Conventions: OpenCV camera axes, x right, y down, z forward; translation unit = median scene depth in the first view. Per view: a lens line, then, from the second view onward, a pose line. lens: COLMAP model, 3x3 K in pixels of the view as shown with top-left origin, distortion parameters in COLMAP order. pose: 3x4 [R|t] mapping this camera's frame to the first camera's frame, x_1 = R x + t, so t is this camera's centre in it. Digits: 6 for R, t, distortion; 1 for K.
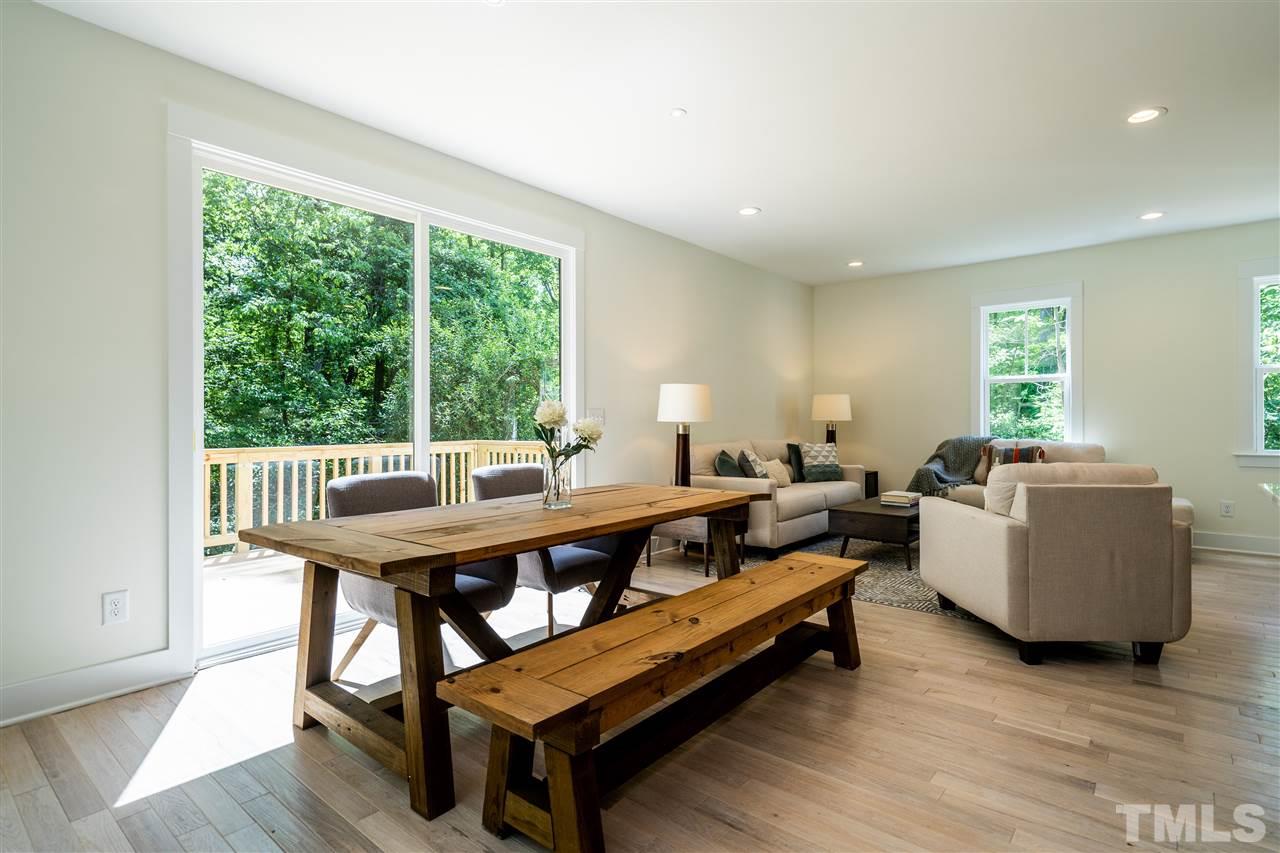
lens RADIAL K [[637.2, 0, 640.4], [0, 637.2, 416.8], [0, 0, 1]] dist [-0.003435, 0.000597]
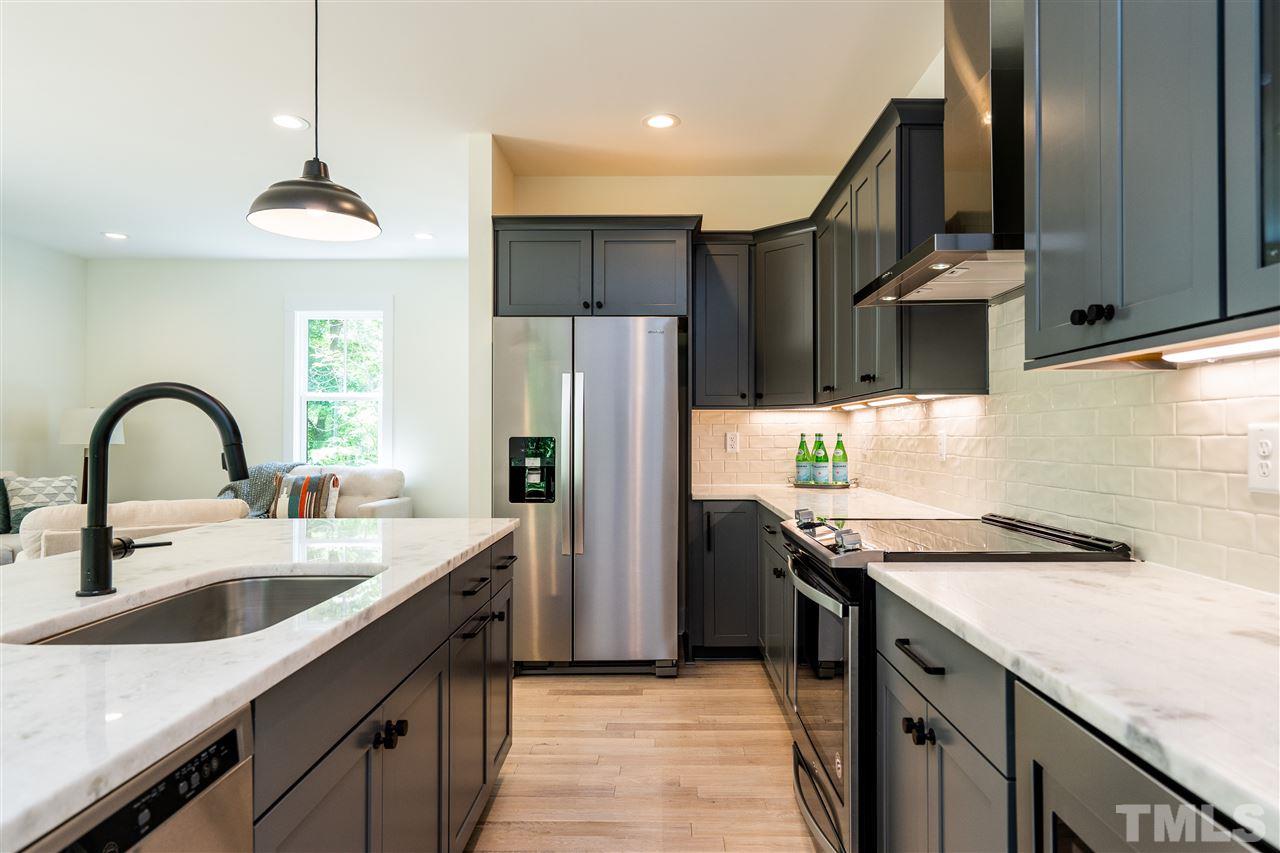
lens RADIAL K [[766.3, 0, 654.4], [0, 766.3, 430.2], [0, 0, 1]] dist [0.009999, 0.001381]
pose [[0.773040, 0.009532, 0.634285, 0.318221], [-0.006624, 0.999954, -0.006953, -0.010952], [-0.634322, 0.001173, 0.773068, -0.128365]]
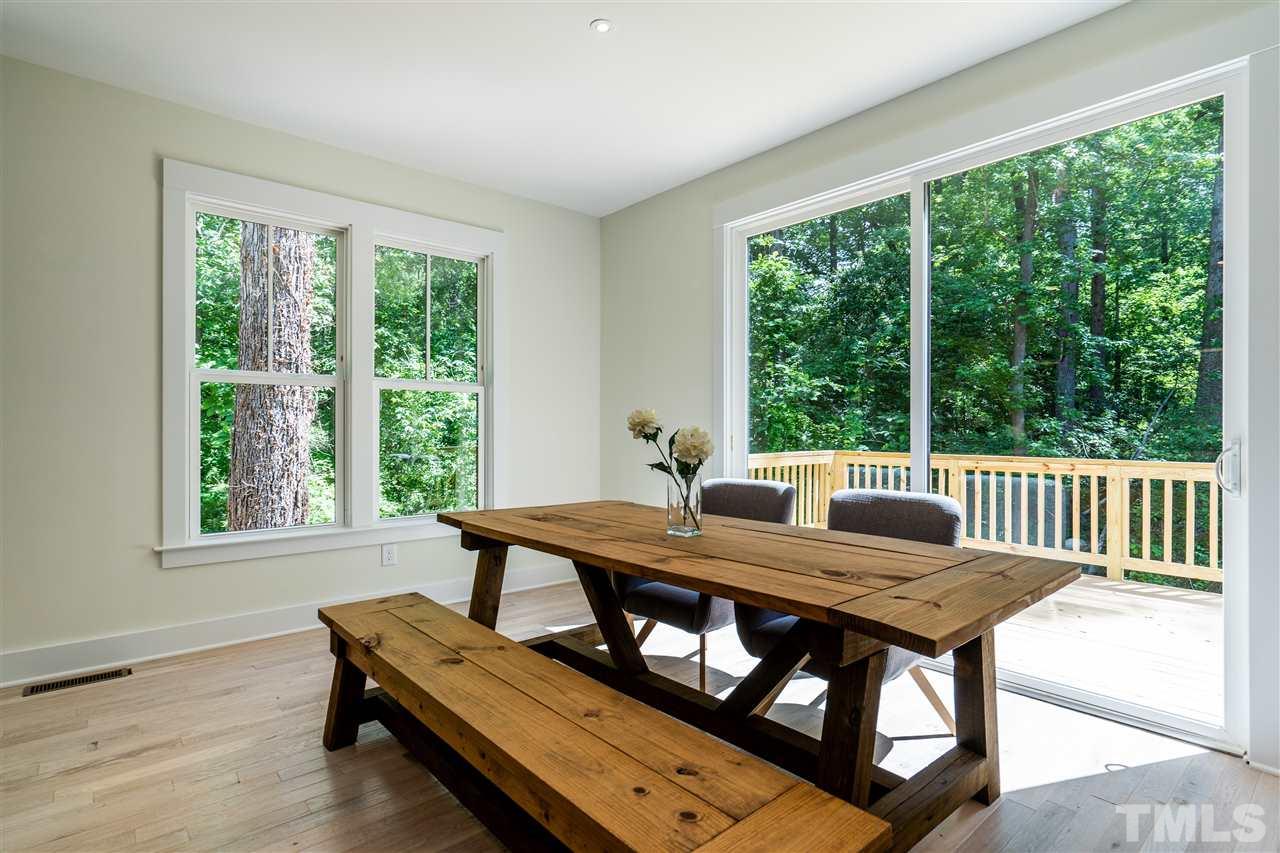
lens RADIAL K [[638.0, 0, 653.4], [0, 638.0, 421.6], [0, 0, 1]] dist [0.002201, 0.000461]
pose [[-0.155509, -0.004668, -0.987824, 0.370046], [0.006727, 0.999961, -0.005784, -0.000925], [0.987812, -0.007545, -0.155471, 0.573710]]
